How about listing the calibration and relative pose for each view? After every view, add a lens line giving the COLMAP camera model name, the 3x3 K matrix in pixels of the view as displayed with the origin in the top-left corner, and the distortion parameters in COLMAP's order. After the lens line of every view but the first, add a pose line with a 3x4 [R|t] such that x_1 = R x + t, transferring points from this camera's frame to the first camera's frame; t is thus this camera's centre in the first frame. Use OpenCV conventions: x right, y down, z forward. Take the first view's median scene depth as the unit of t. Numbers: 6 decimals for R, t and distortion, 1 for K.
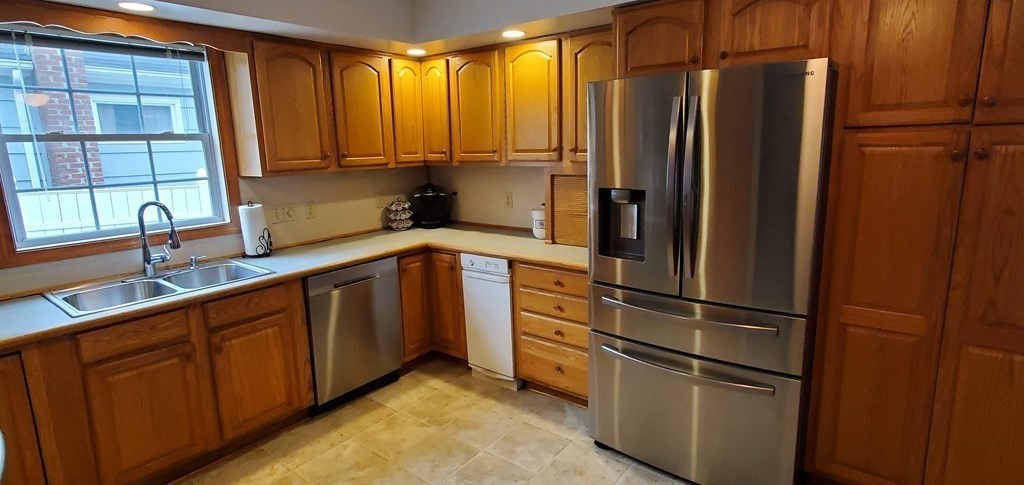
lens RADIAL K [[509.1, 0, 509.4], [0, 509.1, 236.4], [0, 0, 1]] dist [-0.000341, 0.008041]
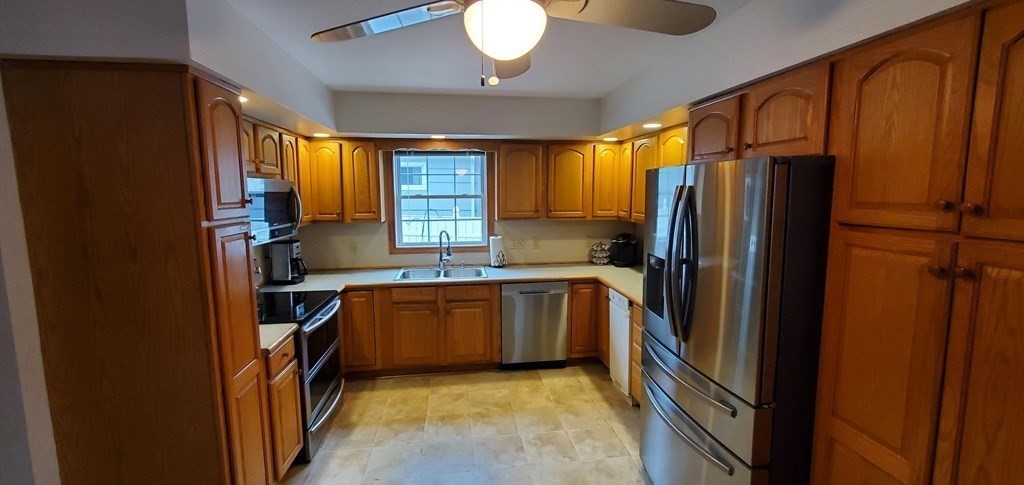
lens RADIAL K [[406.8, 0, 505.5], [0, 406.8, 236.9], [0, 0, 1]] dist [0.002814, -0.002142]
pose [[0.712285, 0.102710, -0.694335, 0.562313], [-0.143333, 0.989674, -0.000641, -0.077222], [0.687099, 0.099977, 0.719652, 0.041165]]
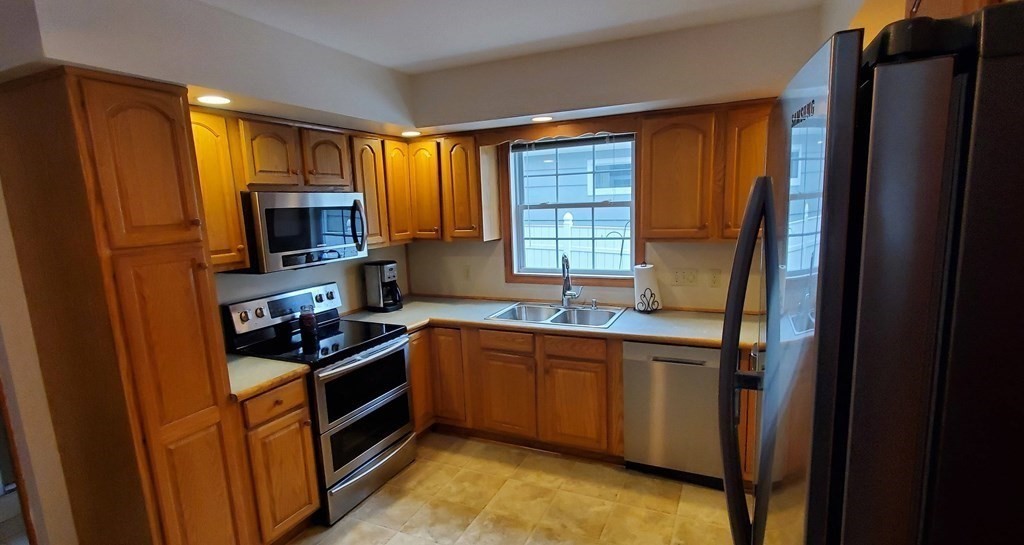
lens RADIAL K [[488.3, 0, 512.9], [0, 488.3, 283.4], [0, 0, 1]] dist [-0.001880, 0.000033]
pose [[0.224044, 0.185780, -0.956708, 0.555292], [-0.145607, 0.977025, 0.155627, -0.178024], [0.963640, 0.104437, 0.245947, 0.556215]]
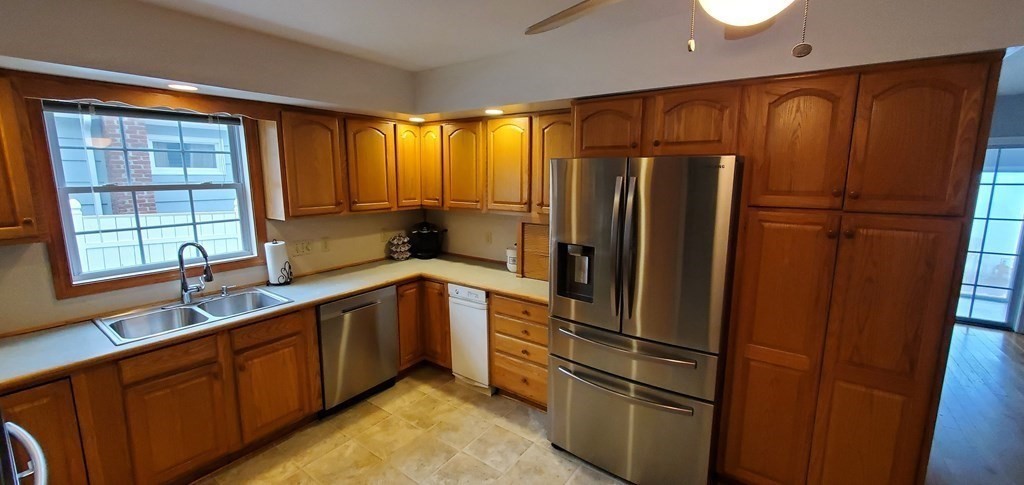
lens RADIAL K [[406.8, 0, 510.1], [0, 406.8, 237.7], [0, 0, 1]] dist [0.002814, -0.002142]
pose [[0.998859, 0.022428, 0.042167, 0.013960], [-0.021342, 0.999433, -0.026046, -0.071282], [-0.042727, 0.025116, 0.998771, 0.005229]]
